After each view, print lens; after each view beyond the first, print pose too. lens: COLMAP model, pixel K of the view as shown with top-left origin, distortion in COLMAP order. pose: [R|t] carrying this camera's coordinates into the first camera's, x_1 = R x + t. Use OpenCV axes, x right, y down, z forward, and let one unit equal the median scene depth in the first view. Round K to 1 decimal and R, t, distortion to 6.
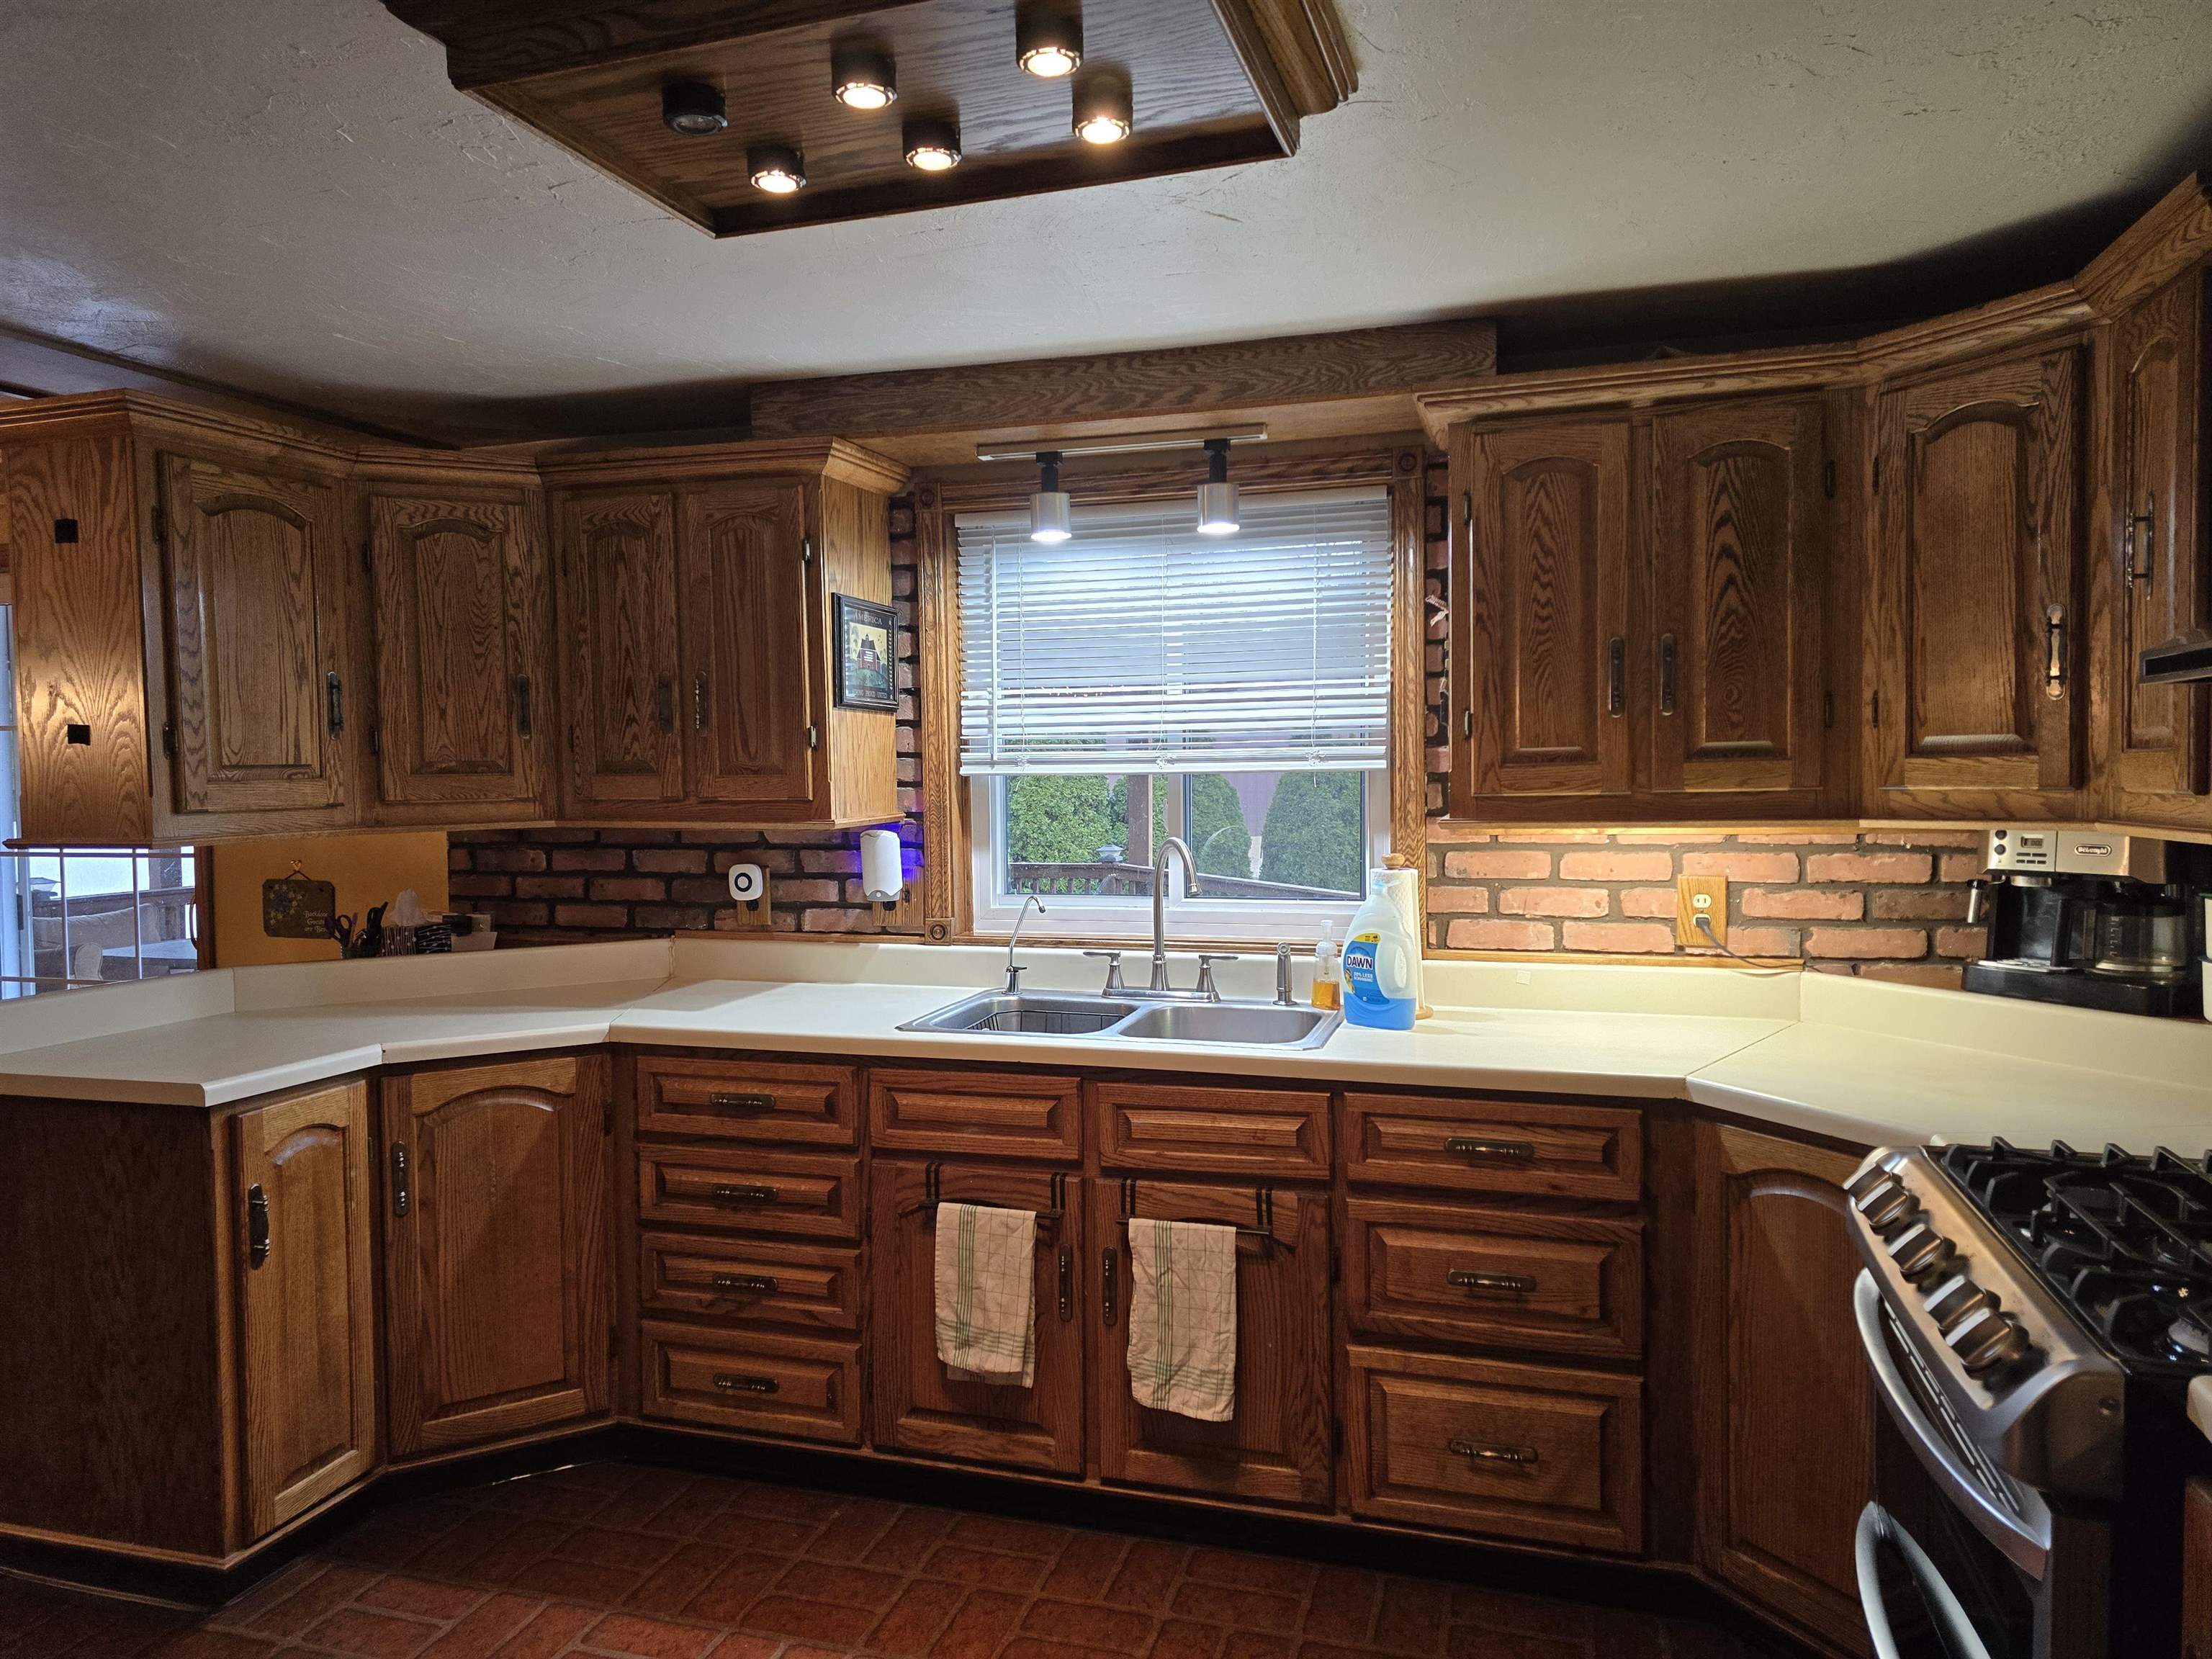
lens RADIAL K [[1483.3, 0, 1098.4], [0, 1483.3, 836.4], [0, 0, 1]] dist [0.068057, -0.057897]
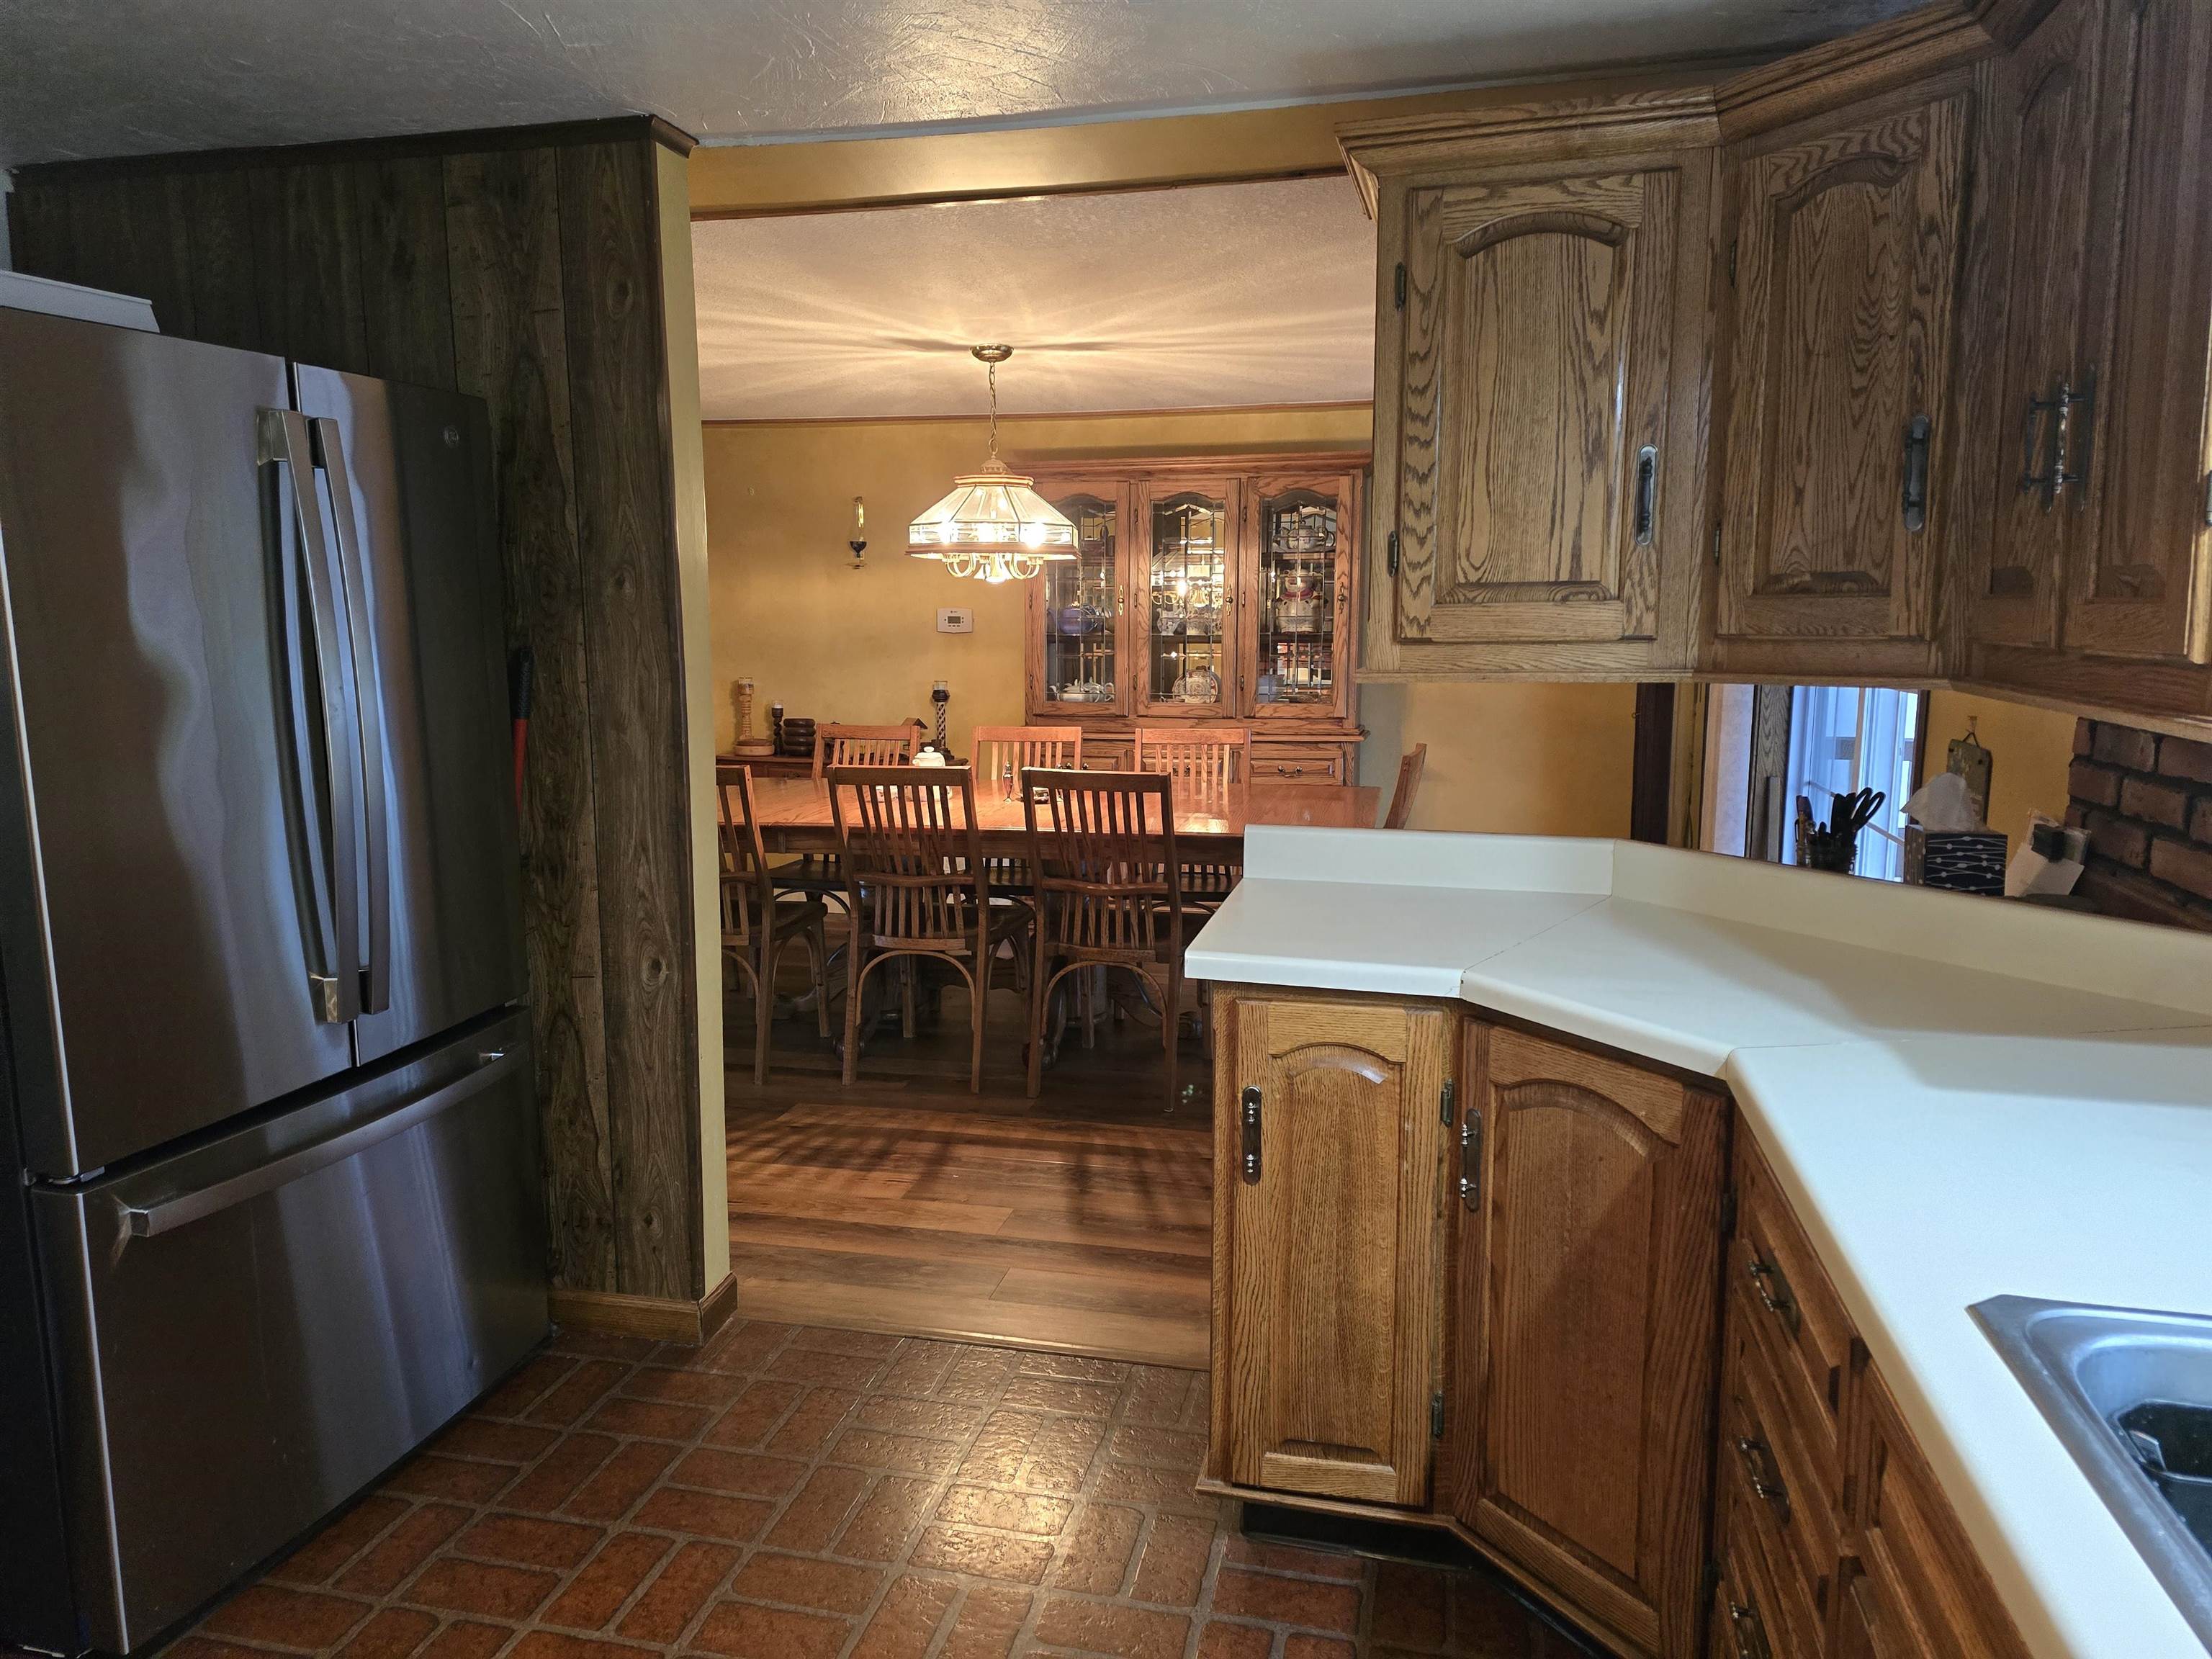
lens RADIAL K [[1483.3, 0, 1098.0], [0, 1483.3, 816.2], [0, 0, 1]] dist [0.068057, -0.057897]
pose [[0.054398, 0.154058, -0.986563, 0.196965], [-0.044686, 0.987412, 0.151727, -0.034629], [0.997519, 0.035832, 0.060598, 0.726402]]
